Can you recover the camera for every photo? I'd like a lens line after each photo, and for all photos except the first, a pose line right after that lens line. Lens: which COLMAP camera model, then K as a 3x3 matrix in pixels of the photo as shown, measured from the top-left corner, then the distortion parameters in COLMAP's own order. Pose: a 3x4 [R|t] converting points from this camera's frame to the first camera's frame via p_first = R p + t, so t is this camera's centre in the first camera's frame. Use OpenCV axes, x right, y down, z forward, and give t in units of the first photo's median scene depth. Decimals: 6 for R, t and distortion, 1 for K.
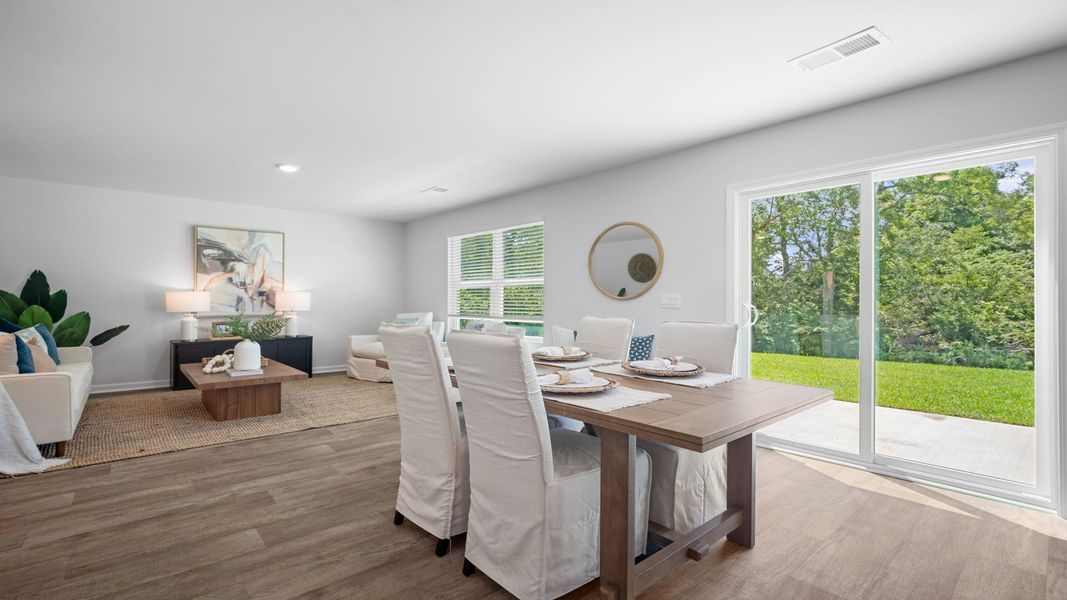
lens RADIAL K [[489.8, 0, 537.0], [0, 489.8, 296.4], [0, 0, 1]] dist [-0.004830, -0.001150]
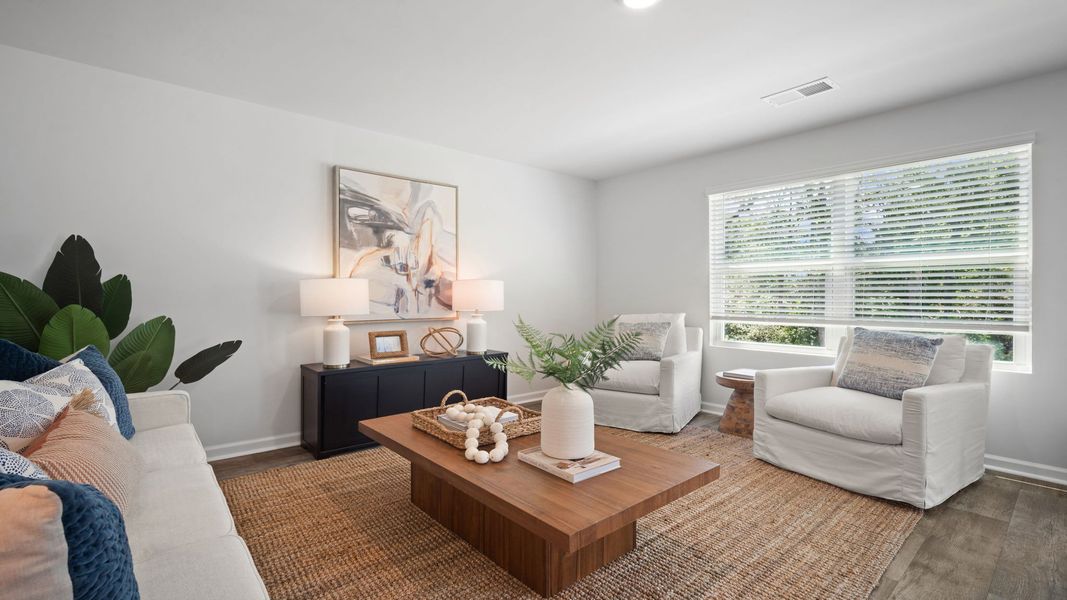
lens RADIAL K [[489.8, 0, 536.5], [0, 489.8, 297.7], [0, 0, 1]] dist [-0.004830, -0.001150]
pose [[0.999997, -0.002228, -0.000975, -0.453792], [0.002240, 0.999920, 0.012440, 0.005049], [0.000947, -0.012442, 0.999922, 0.409770]]
